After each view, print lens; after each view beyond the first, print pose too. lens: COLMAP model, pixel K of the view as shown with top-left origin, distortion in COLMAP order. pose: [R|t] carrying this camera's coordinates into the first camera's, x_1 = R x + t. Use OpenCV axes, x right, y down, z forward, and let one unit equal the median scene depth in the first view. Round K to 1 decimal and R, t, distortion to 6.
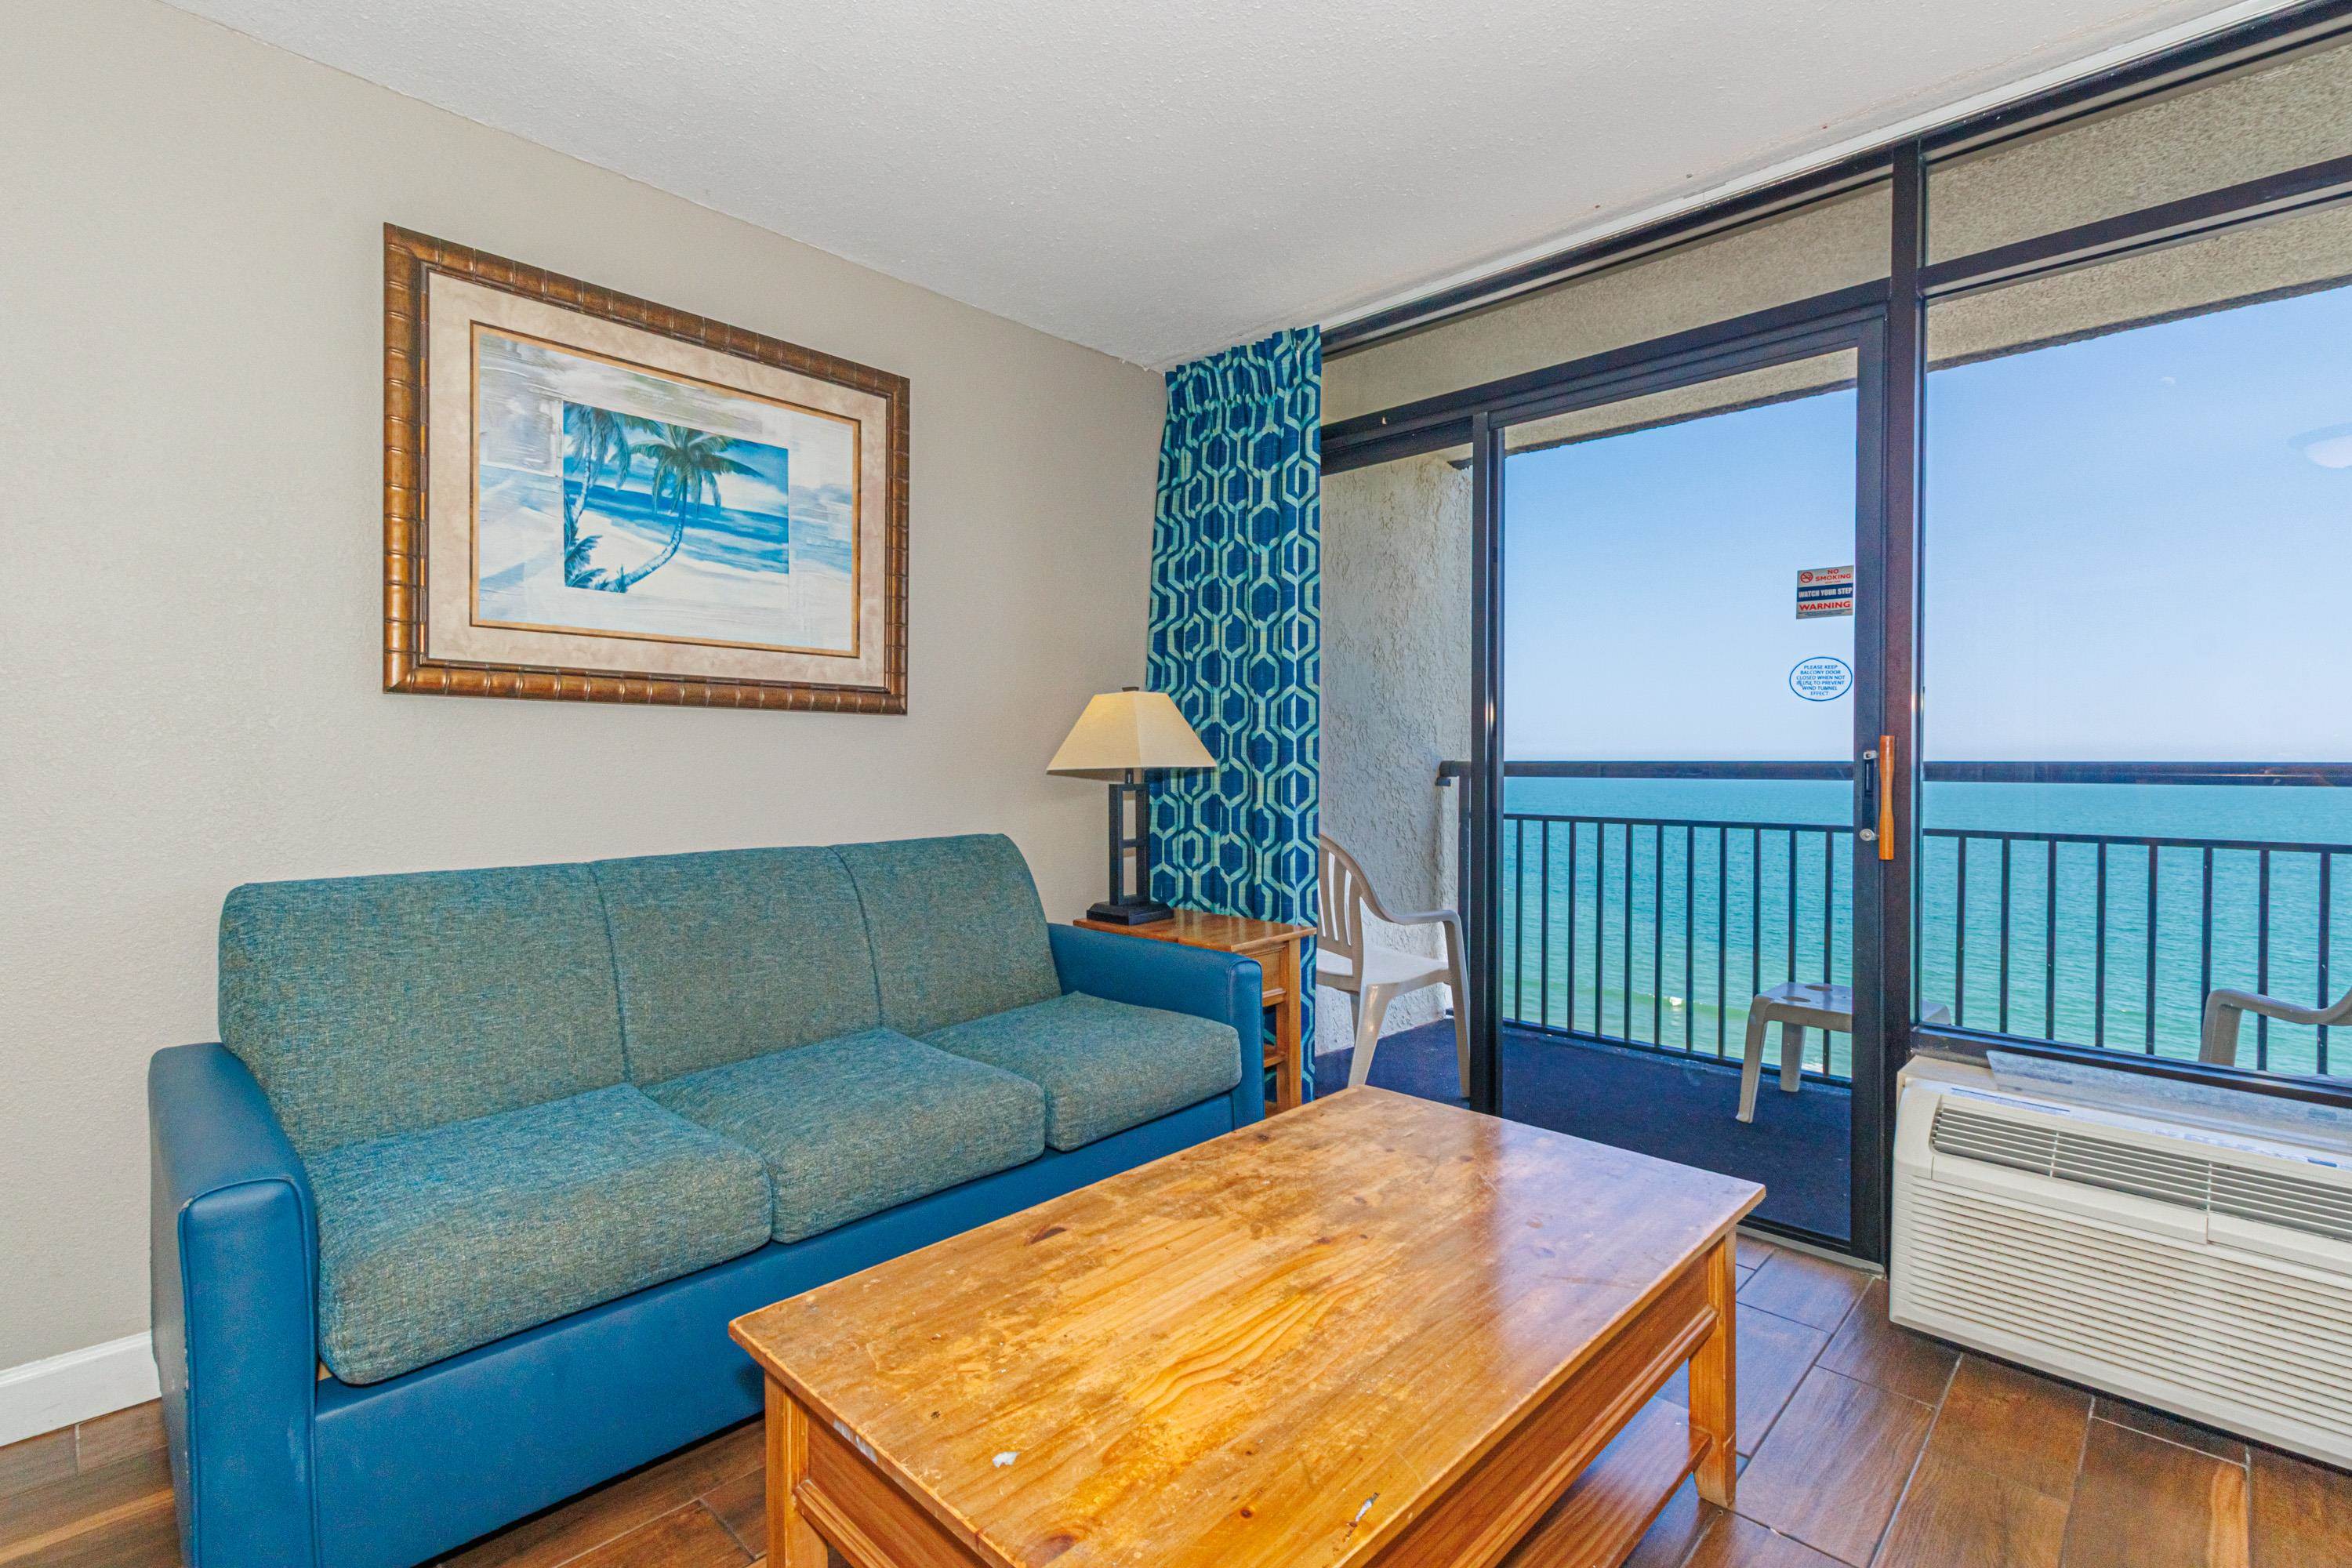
lens RADIAL K [[1083.8, 0, 1164.4], [0, 1083.8, 767.1], [0, 0, 1]] dist [-0.002365, 0.001699]
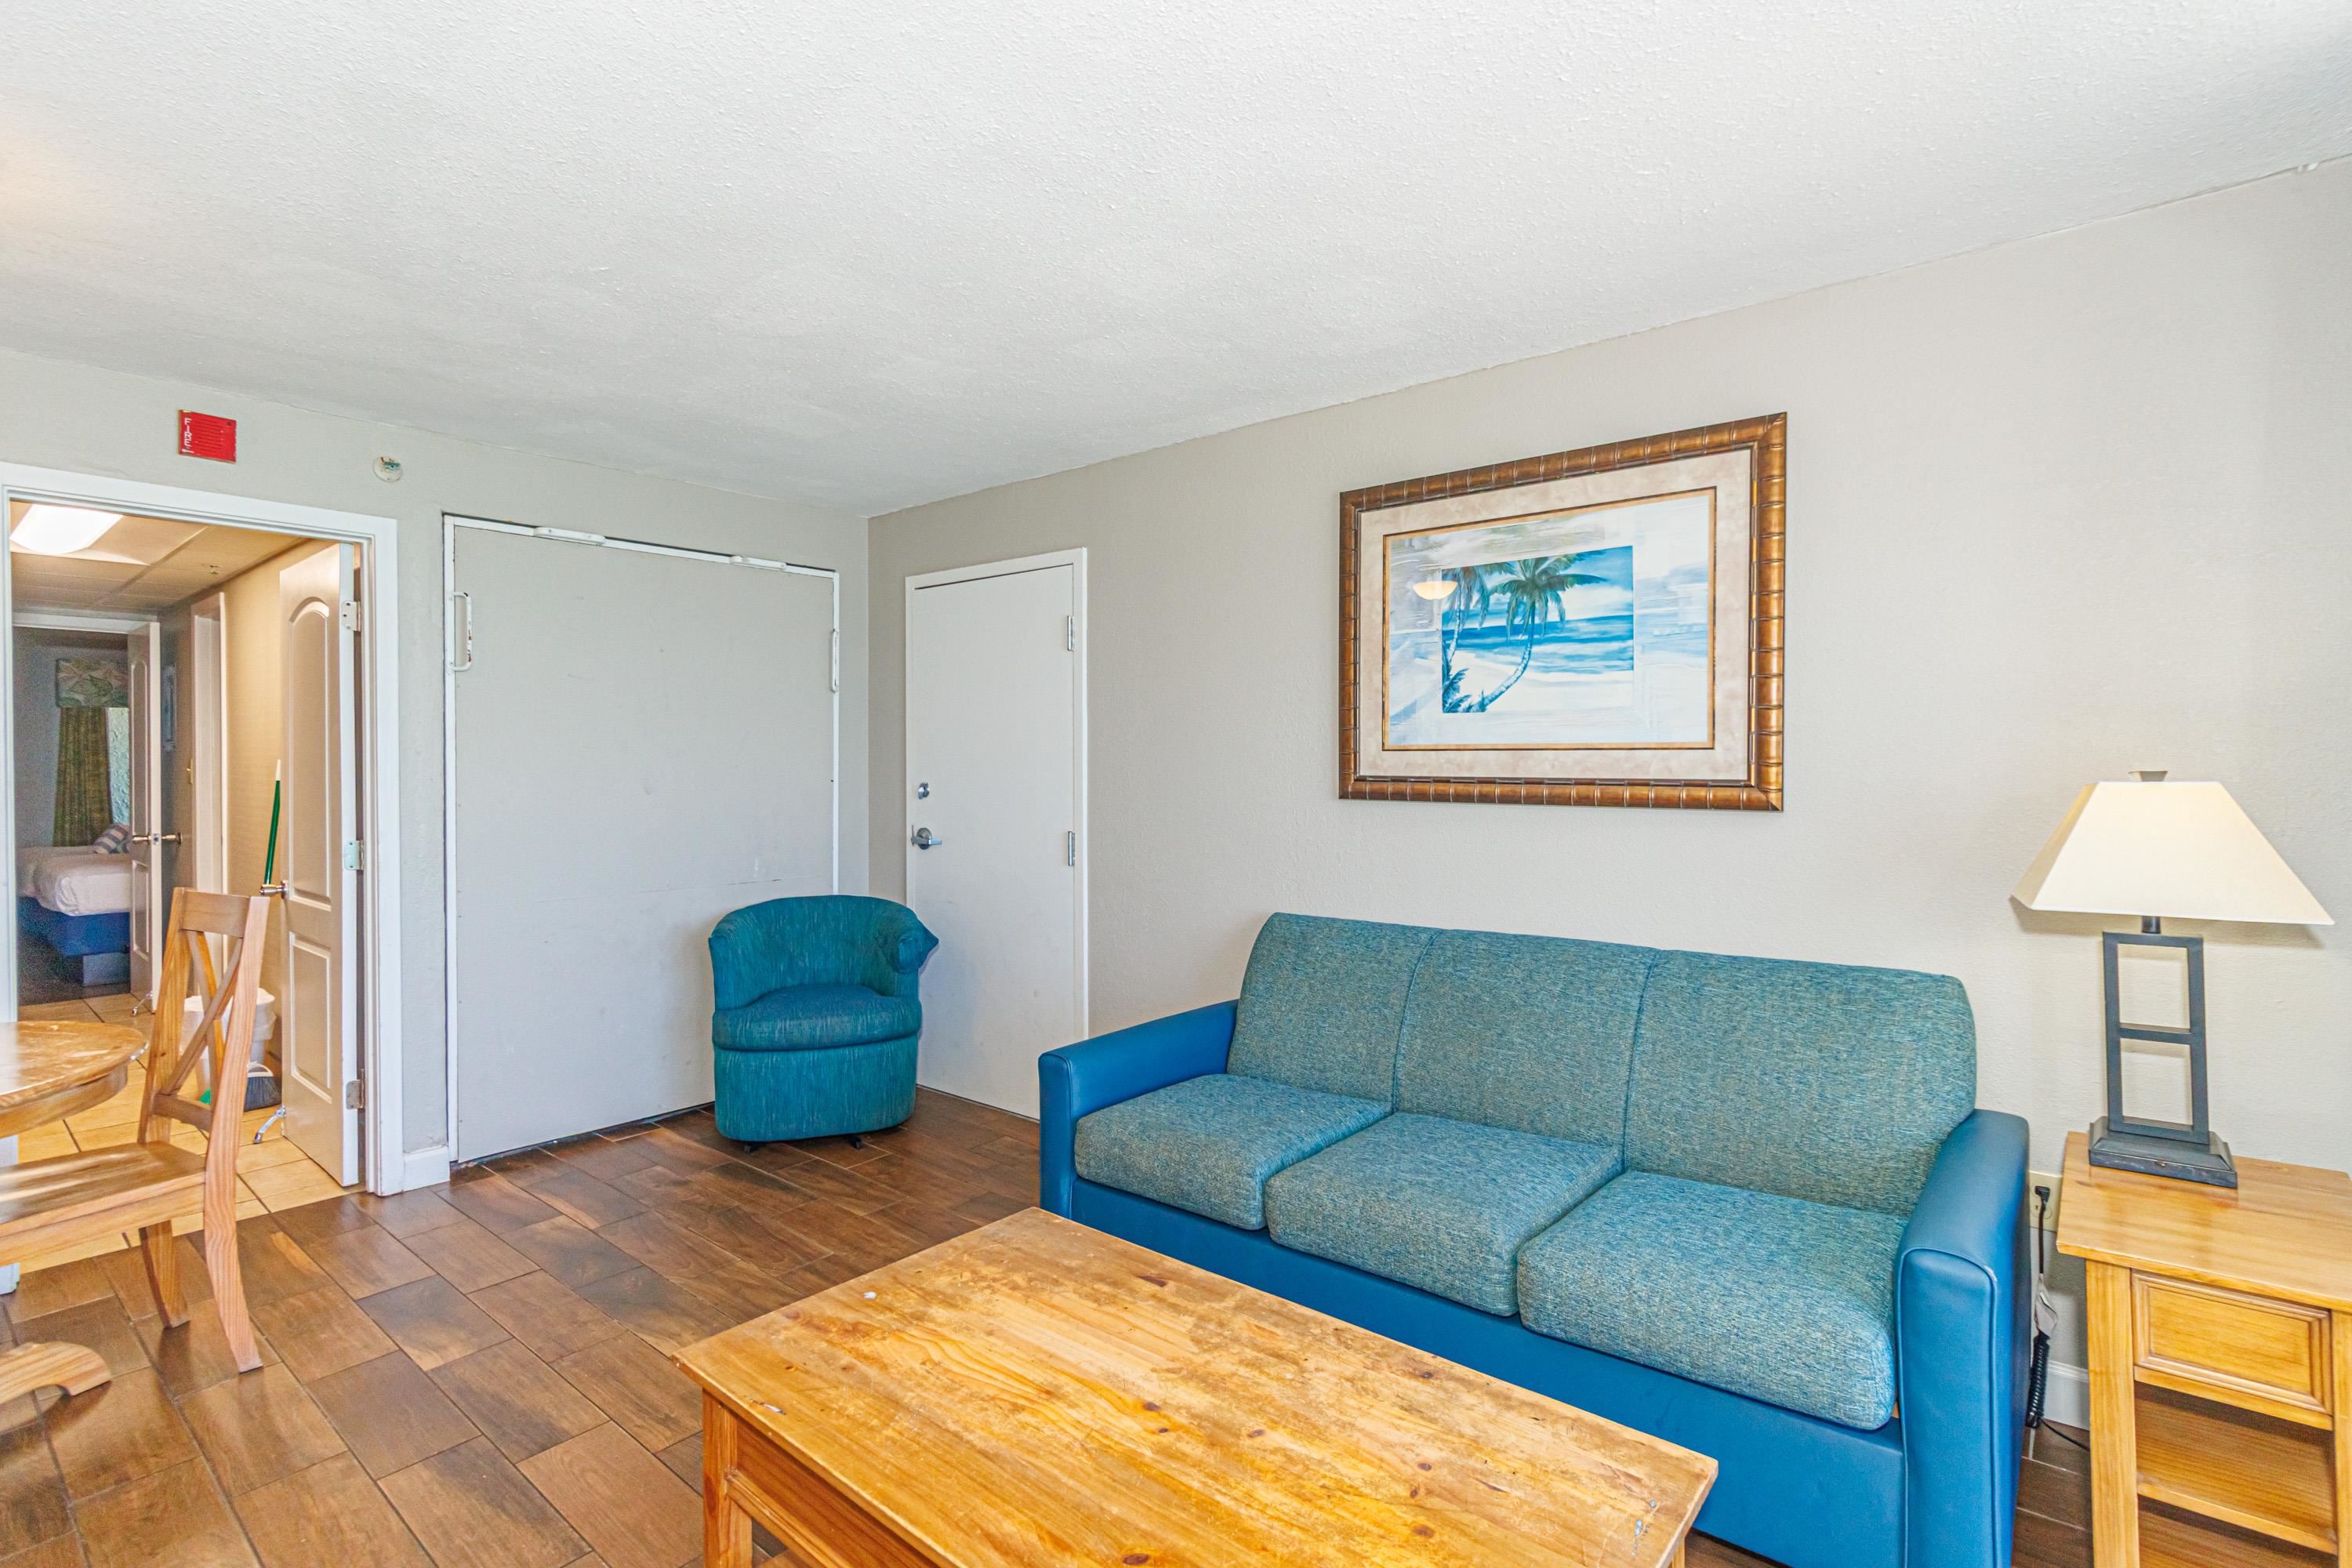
lens RADIAL K [[1083.8, 0, 1157.8], [0, 1083.8, 773.9], [0, 0, 1]] dist [-0.002365, 0.001699]
pose [[0.077290, 0.005558, -0.996993, 0.686596], [-0.001785, 0.999984, 0.005436, -0.098105], [0.997007, 0.001360, 0.077298, 0.545316]]
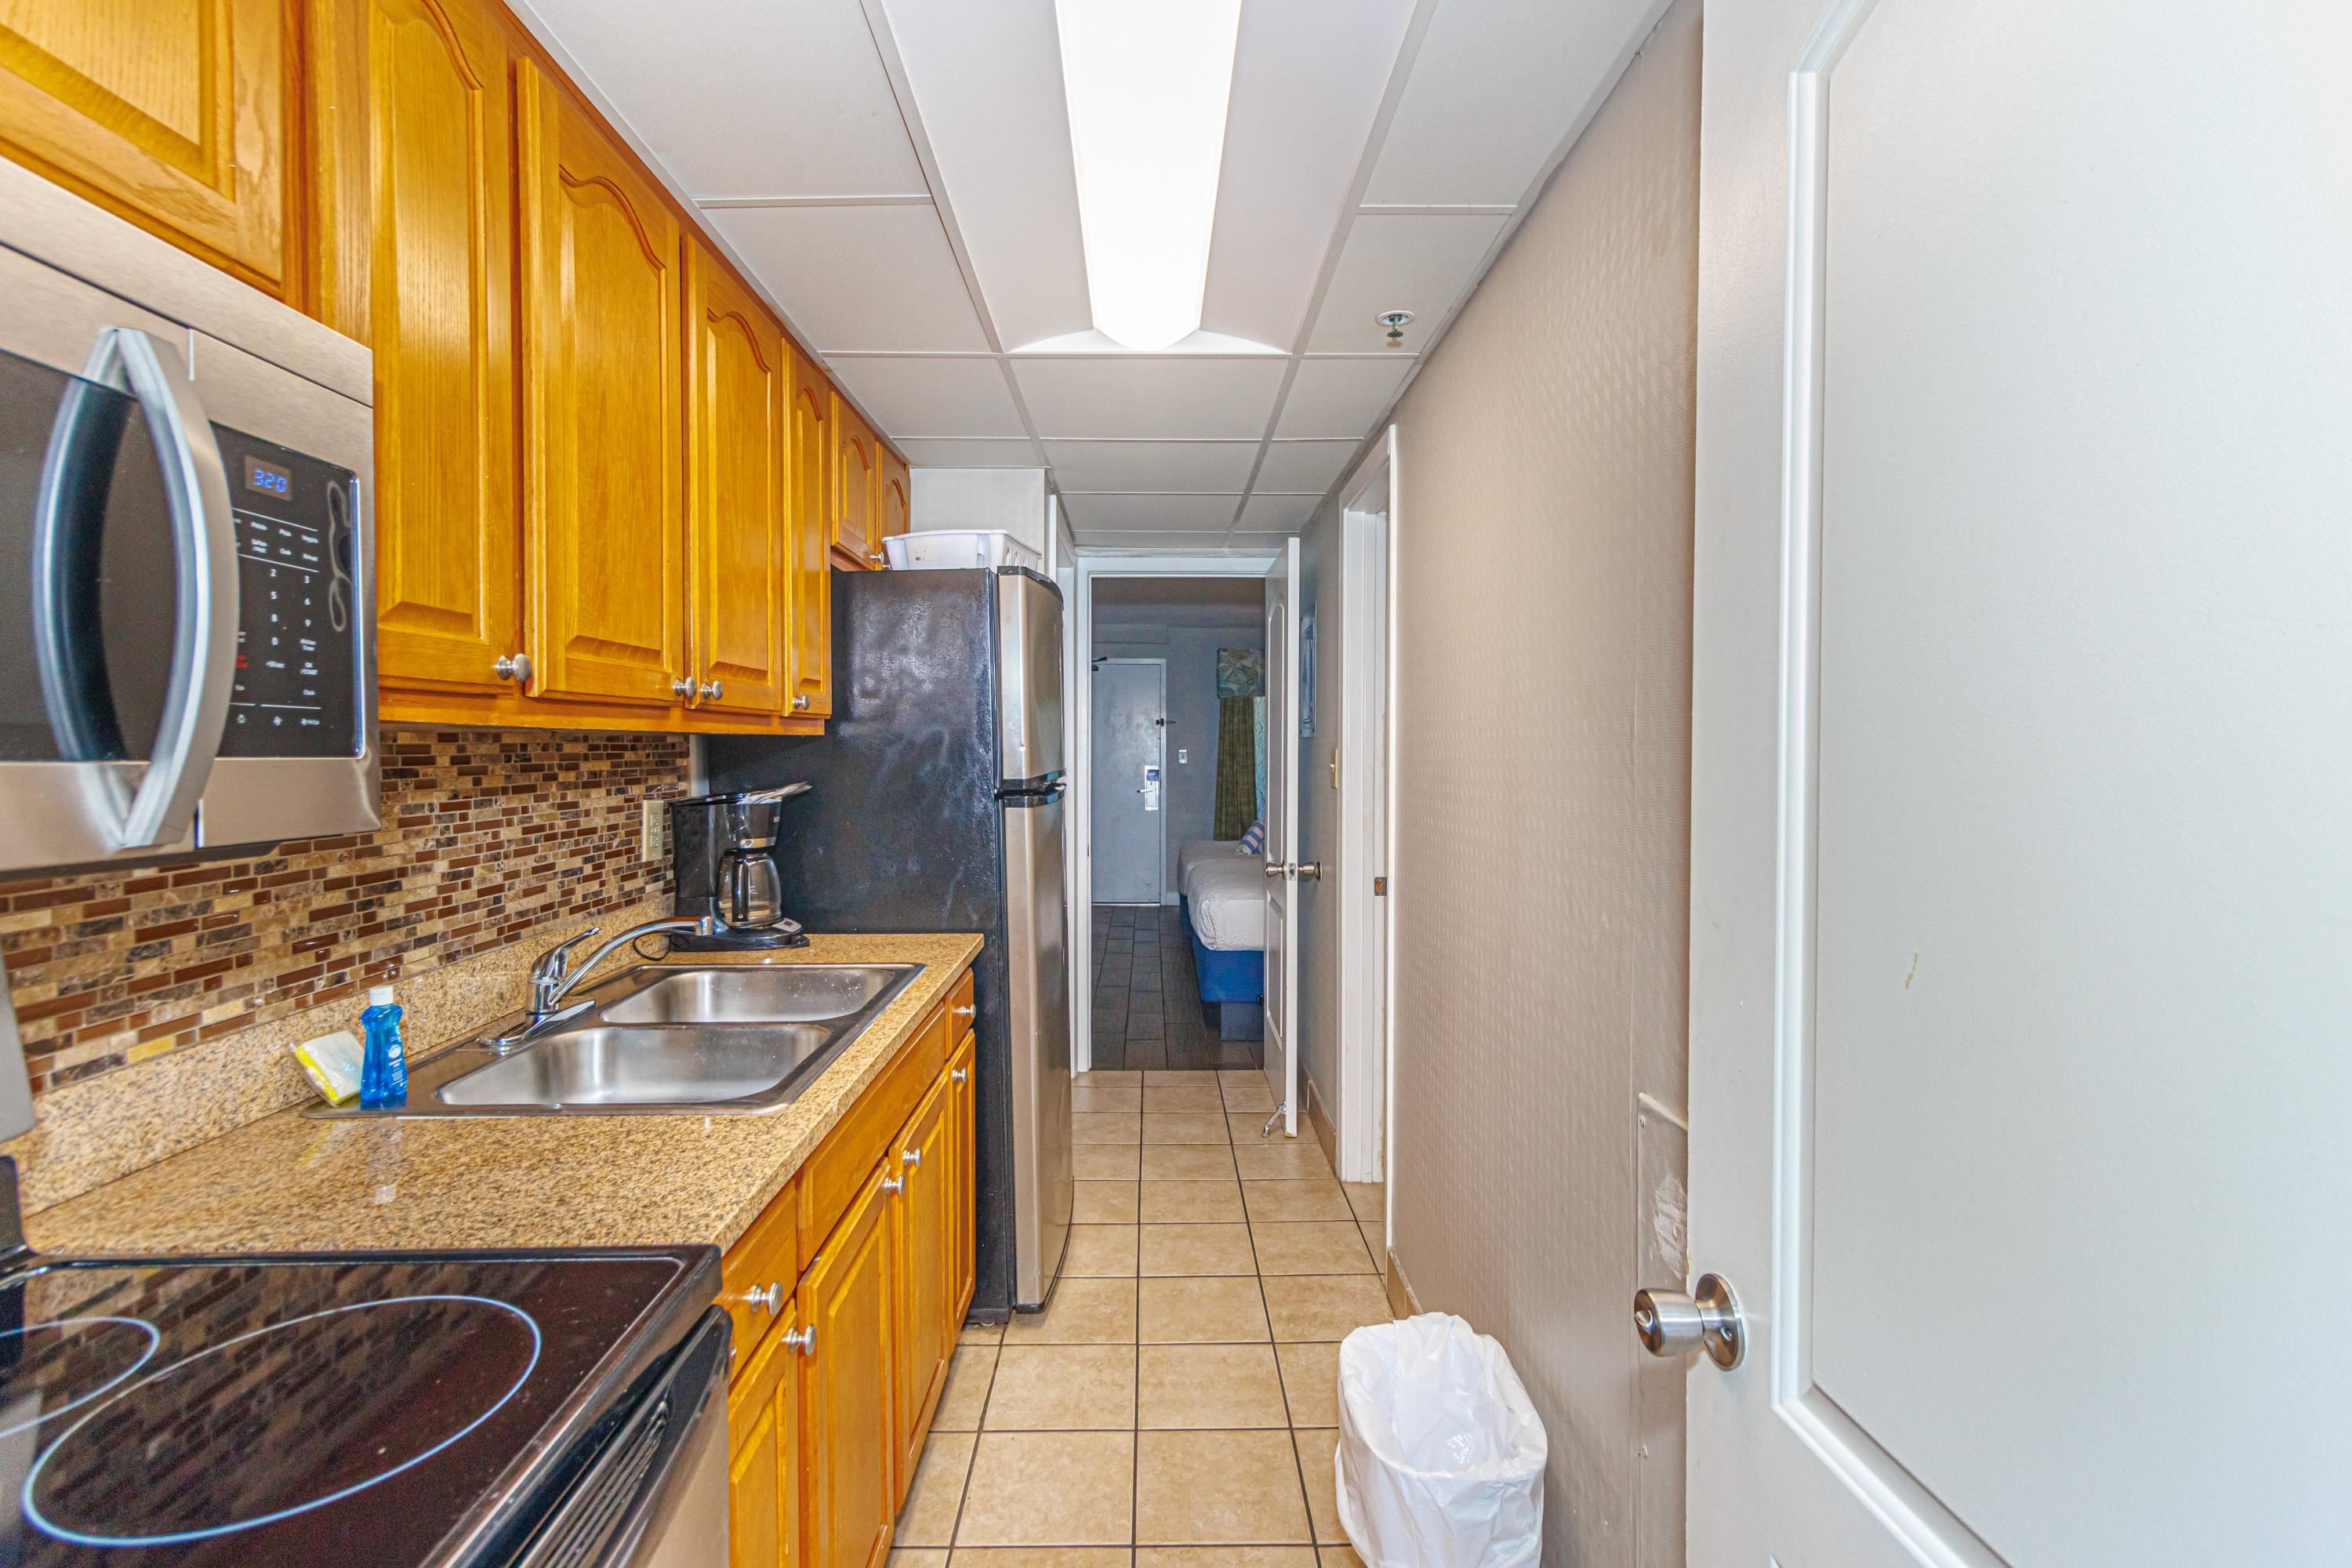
lens RADIAL K [[1183.9, 0, 1165.2], [0, 1183.9, 771.4], [0, 0, 1]] dist [0.001653, 0.000107]
pose [[-0.698693, 0.004788, -0.715405, -0.556050], [-0.006420, 0.999895, 0.012962, -0.102827], [0.715393, 0.013649, -0.698589, -0.444501]]
